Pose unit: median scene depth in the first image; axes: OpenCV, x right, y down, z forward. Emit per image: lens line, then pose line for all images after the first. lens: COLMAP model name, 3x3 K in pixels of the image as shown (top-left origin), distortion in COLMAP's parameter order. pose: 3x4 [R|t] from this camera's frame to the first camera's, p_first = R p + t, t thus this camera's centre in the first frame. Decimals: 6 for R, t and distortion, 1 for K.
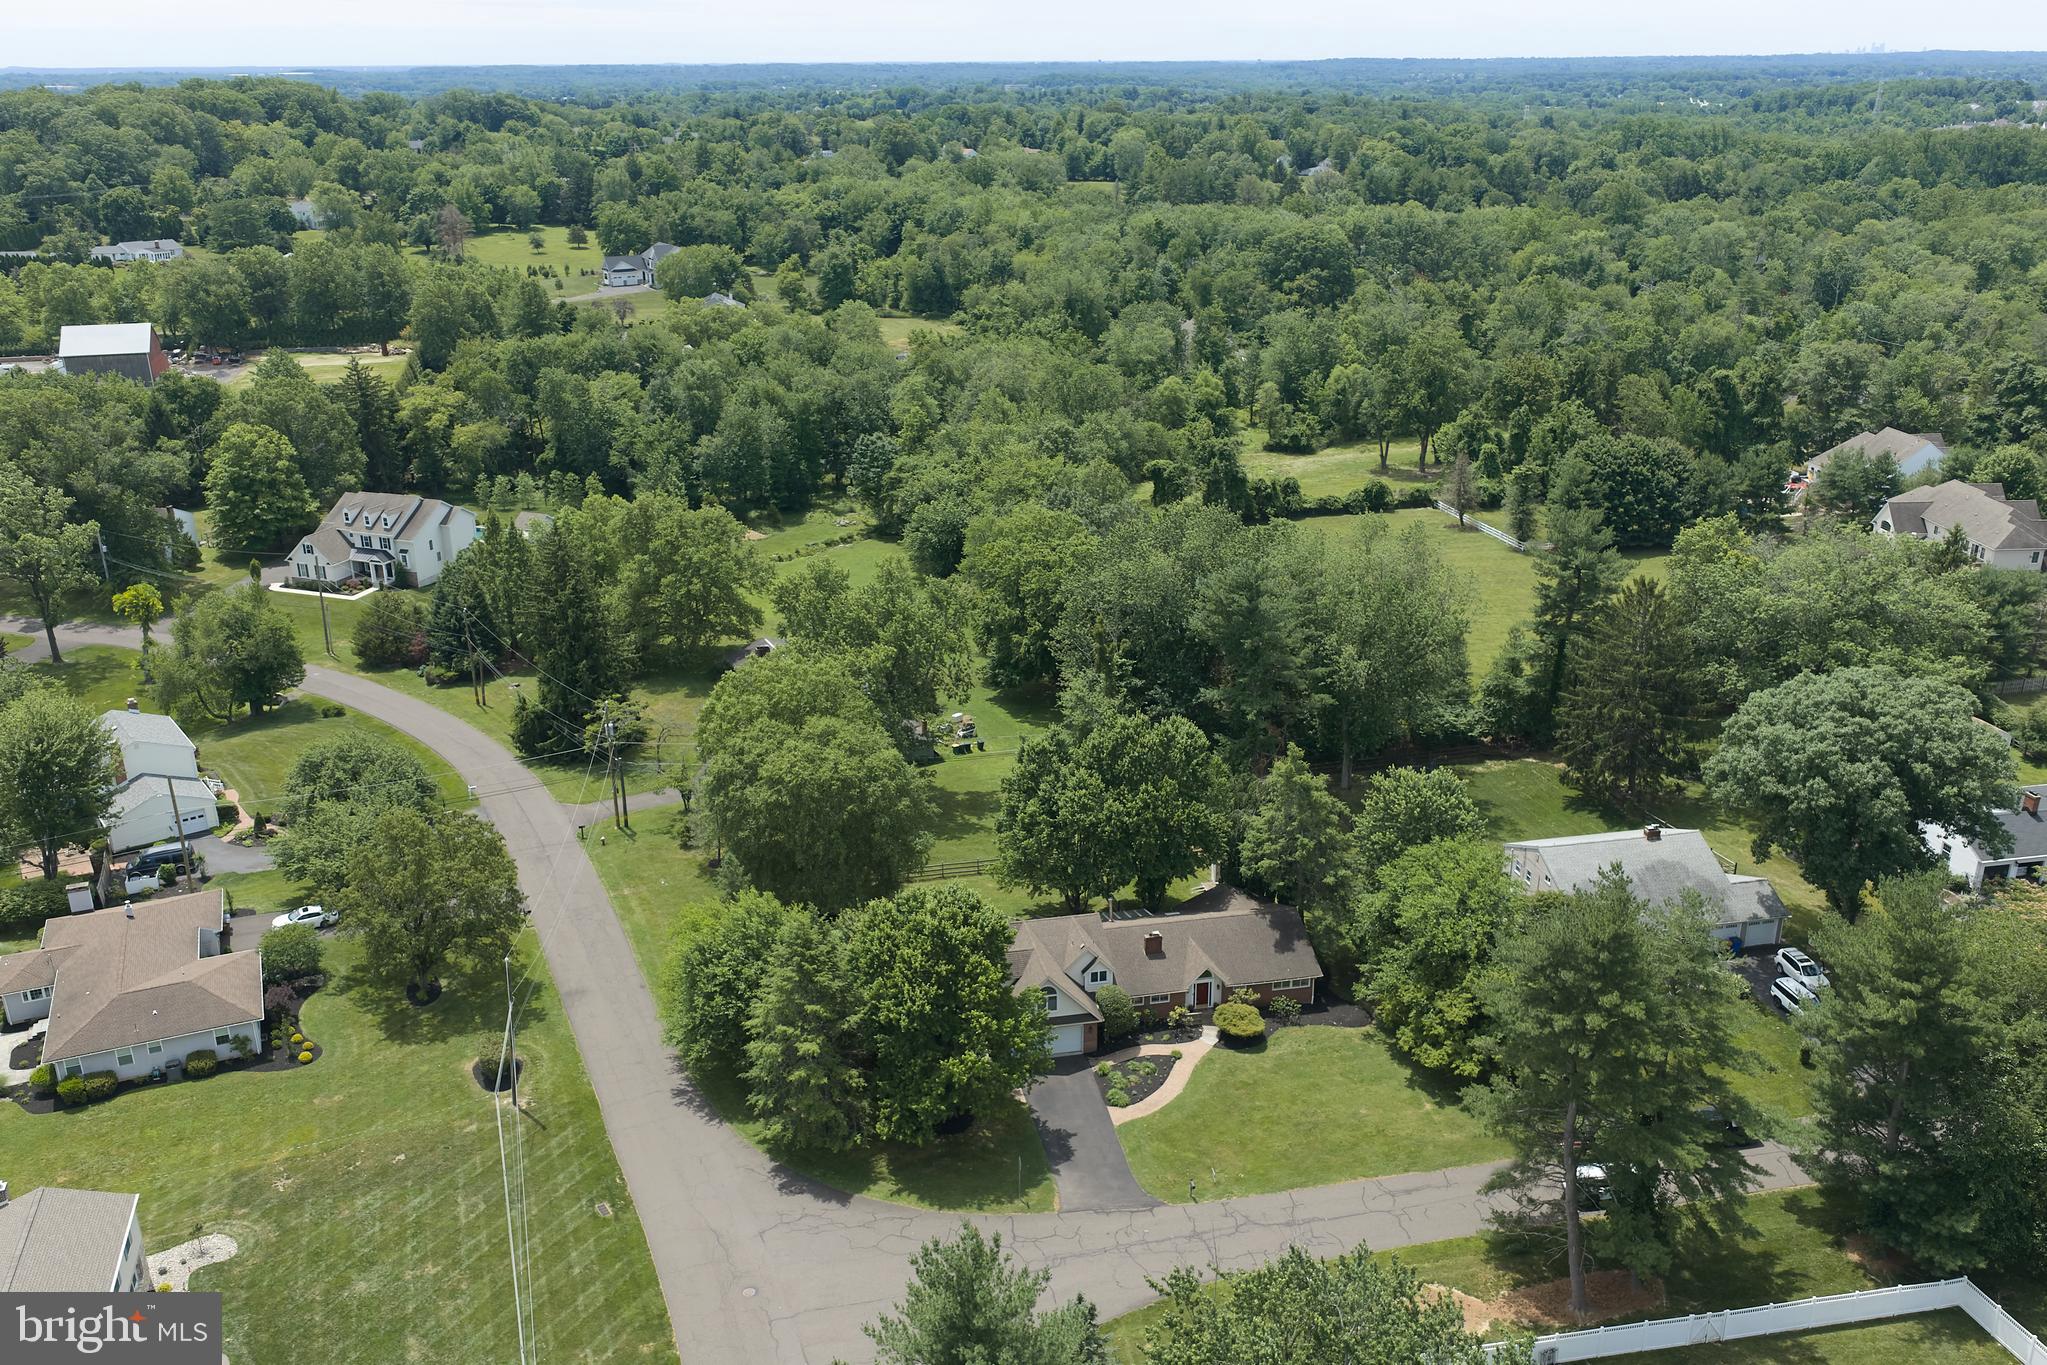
lens RADIAL K [[1721.9, 0, 1003.1], [0, 1721.9, 671.1], [0, 0, 1]] dist [0.008048, -0.011624]
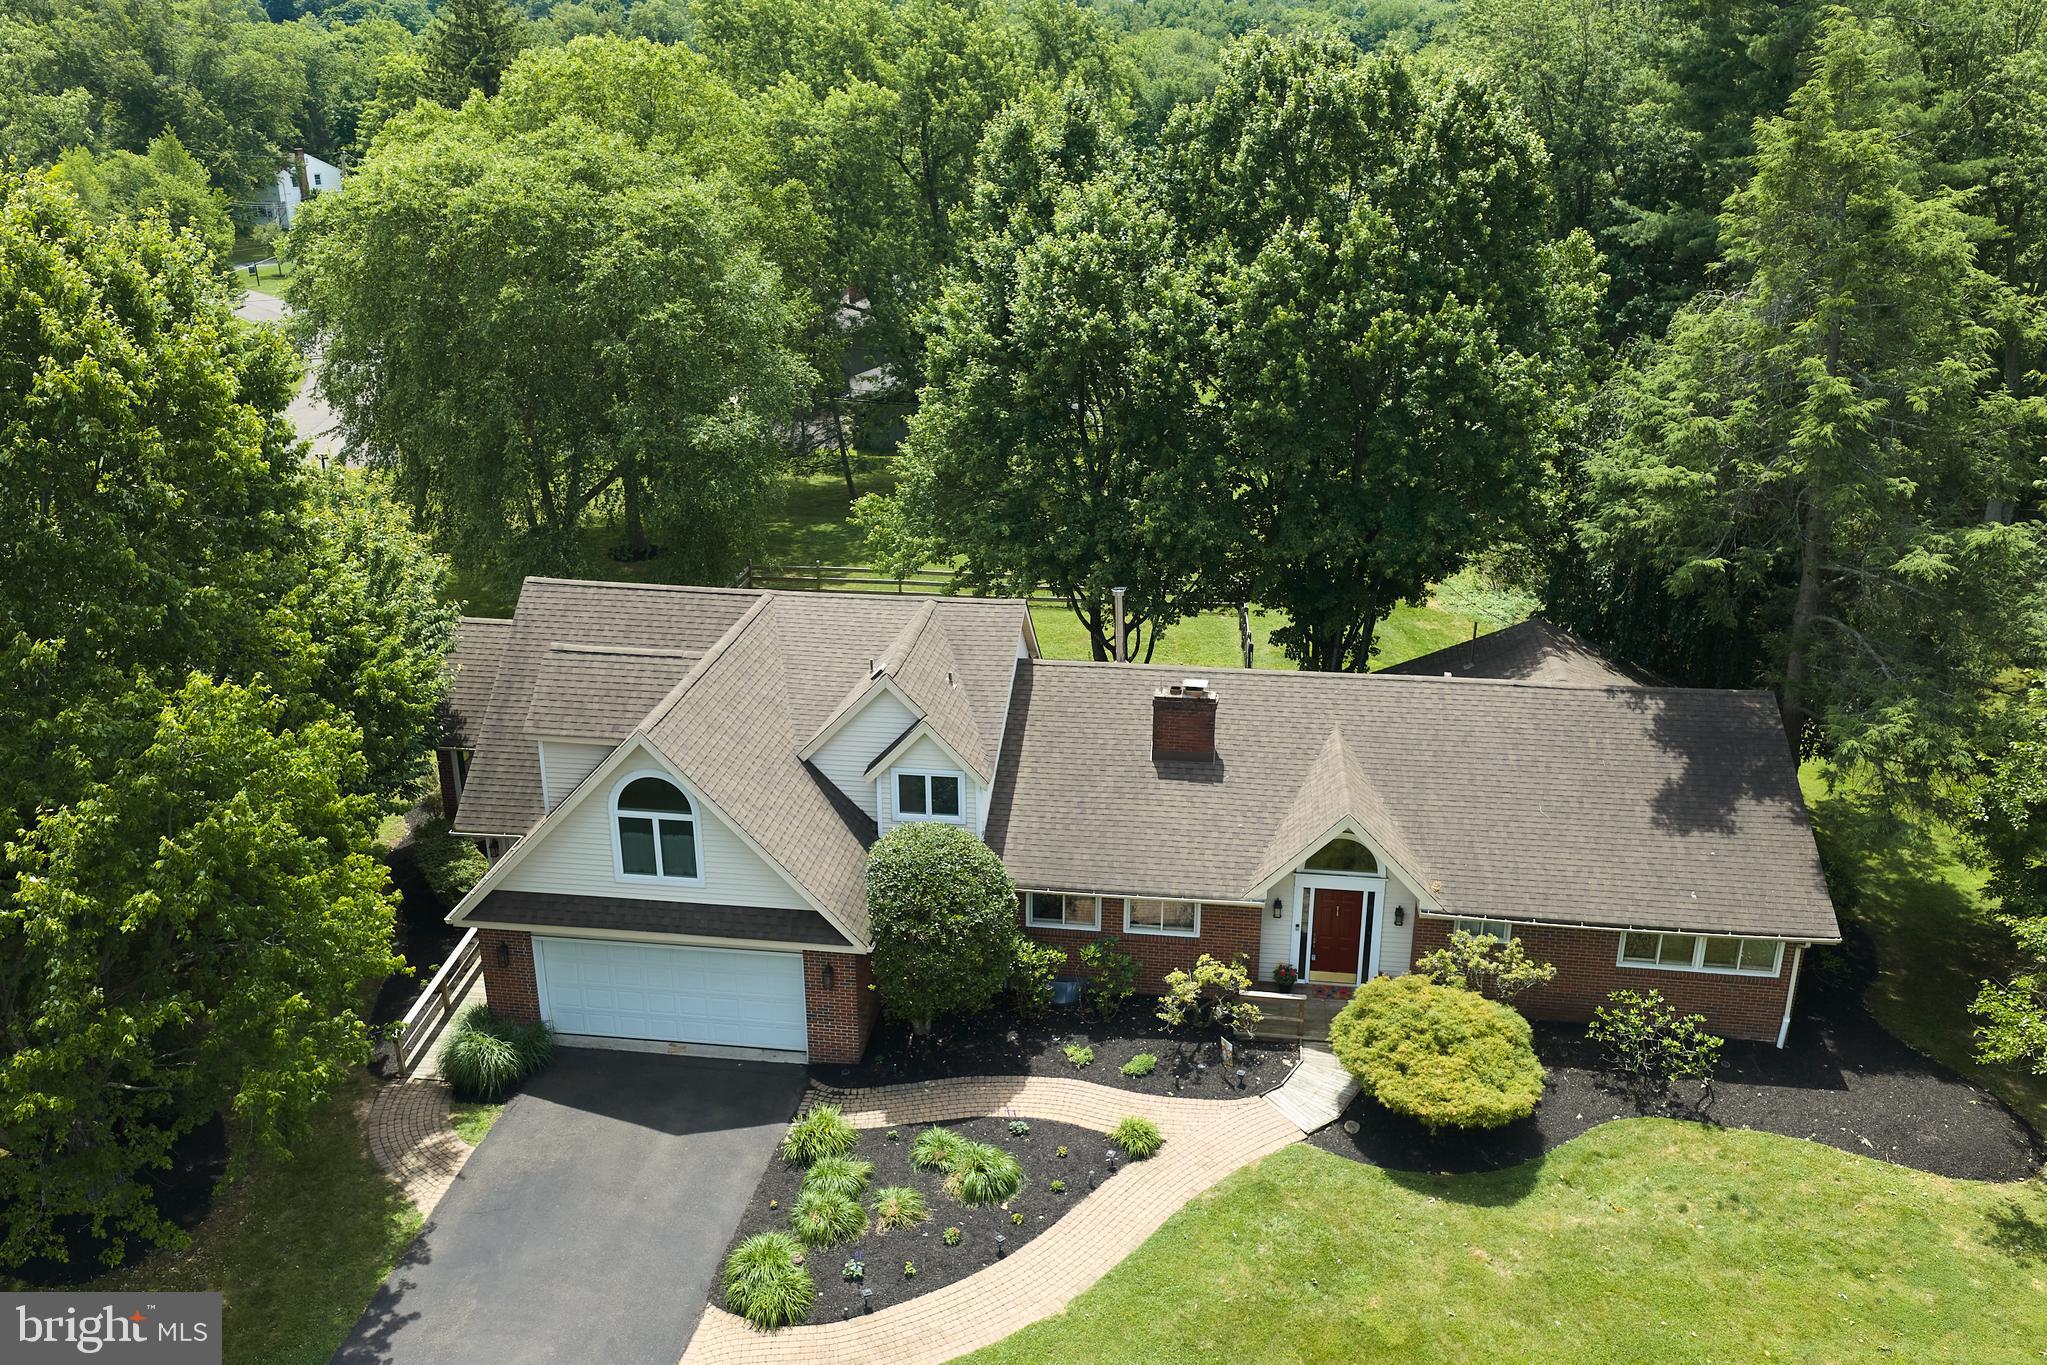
lens RADIAL K [[1721.9, 0, 1031.4], [0, 1721.9, 687.5], [0, 0, 1]] dist [0.008048, -0.011624]
pose [[0.949198, 0.127340, -0.287765, 0.145520], [-0.122161, 0.991859, 0.035962, 0.149398], [0.290001, 0.001019, 0.957026, 0.747915]]
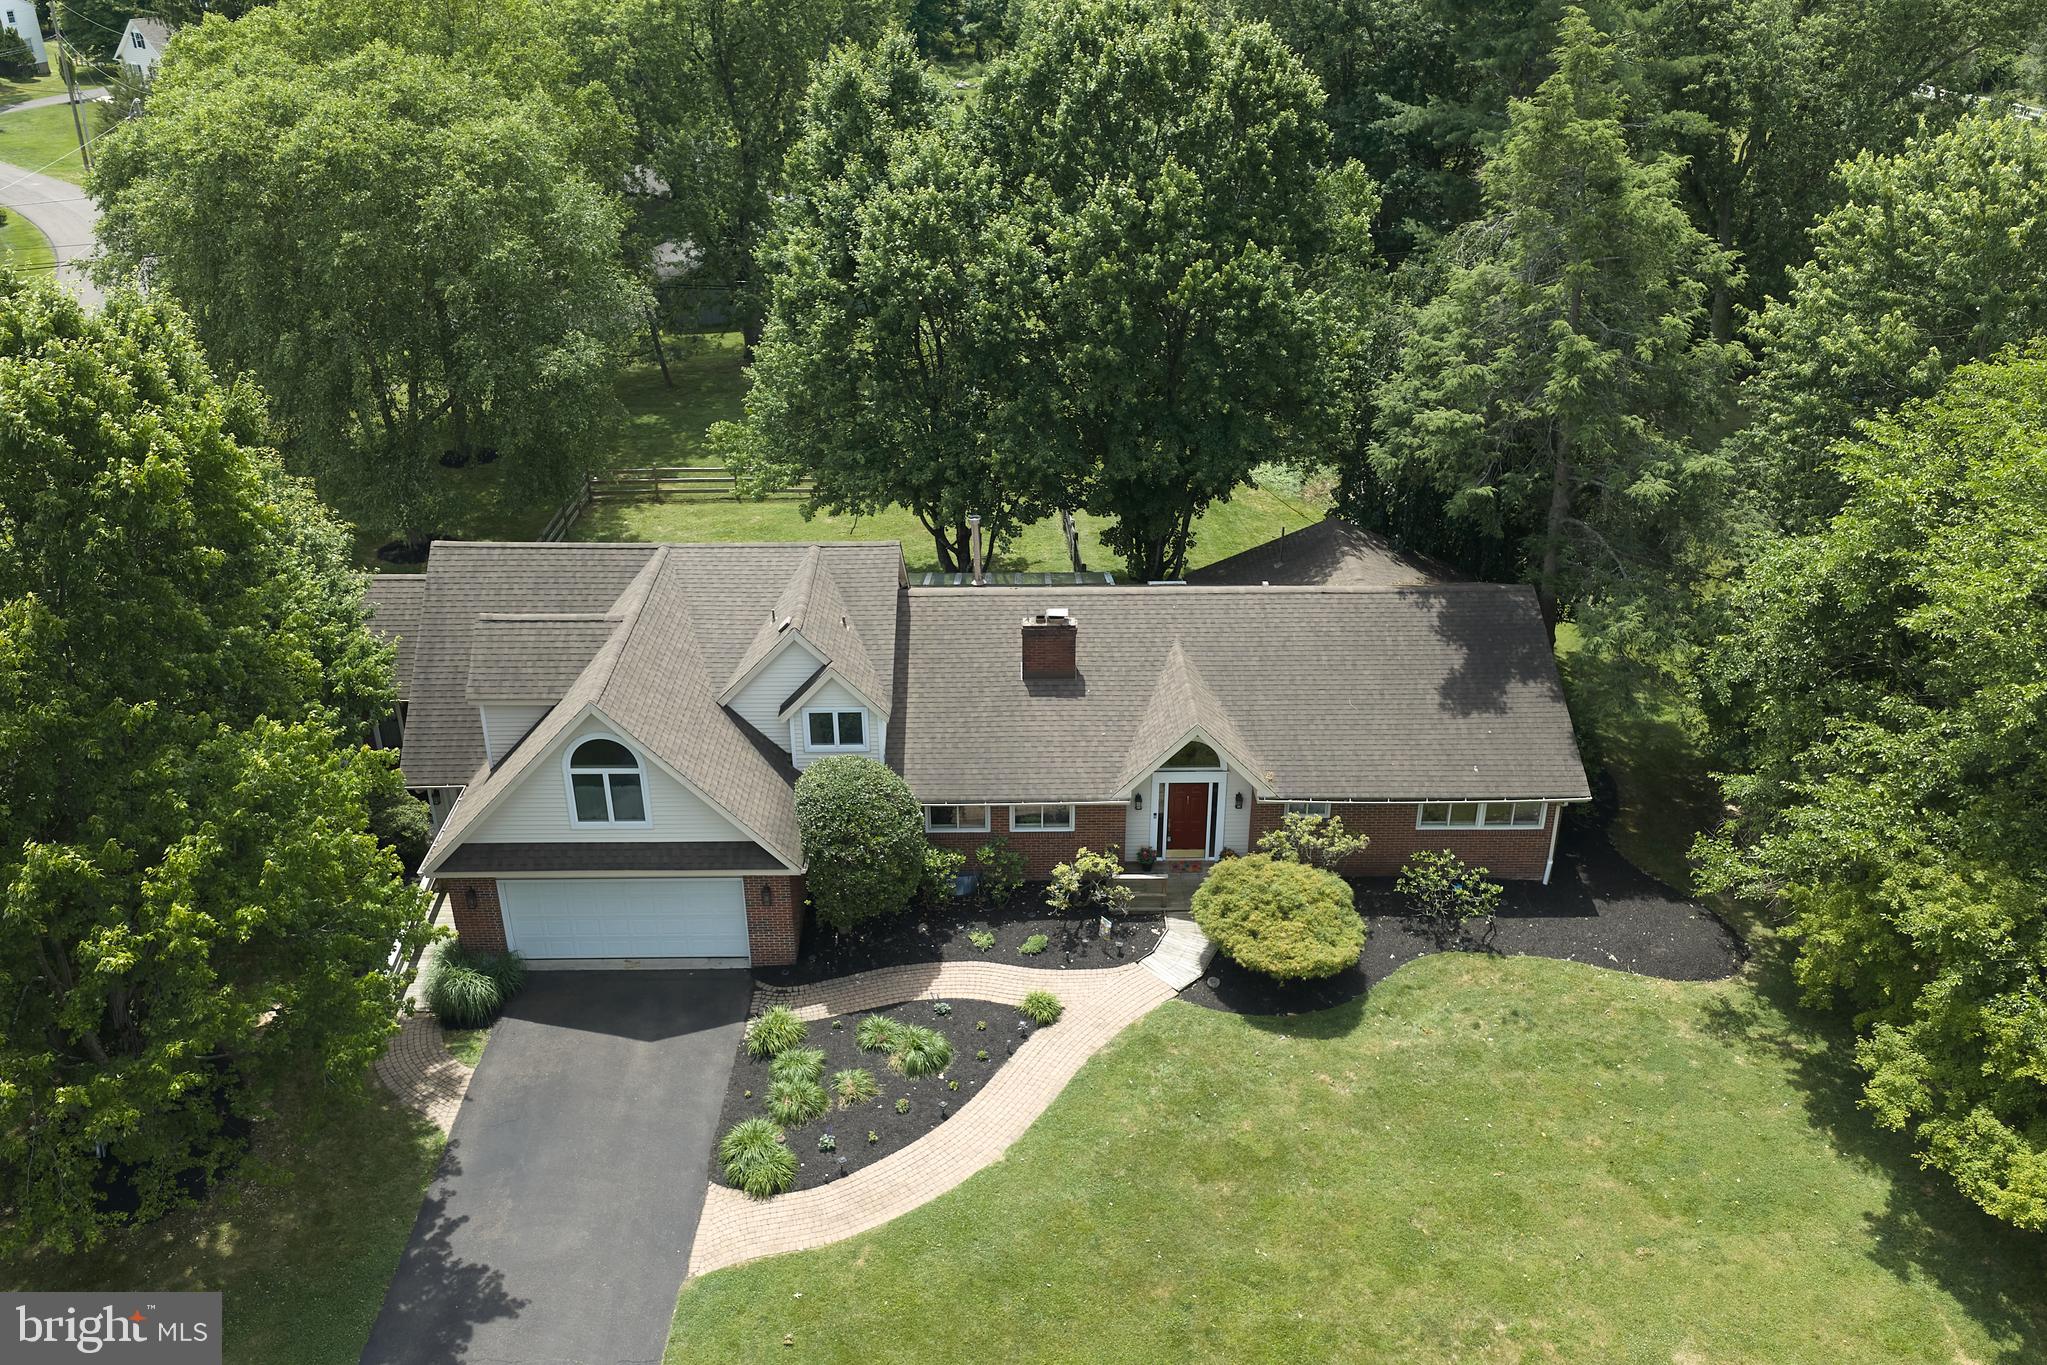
lens RADIAL K [[1721.9, 0, 1037.0], [0, 1721.9, 690.9], [0, 0, 1]] dist [0.008048, -0.011624]
pose [[0.984939, 0.092264, -0.146229, 0.135169], [-0.072097, 0.987850, 0.137676, 0.125968], [0.157155, -0.125060, 0.979624, 0.704804]]
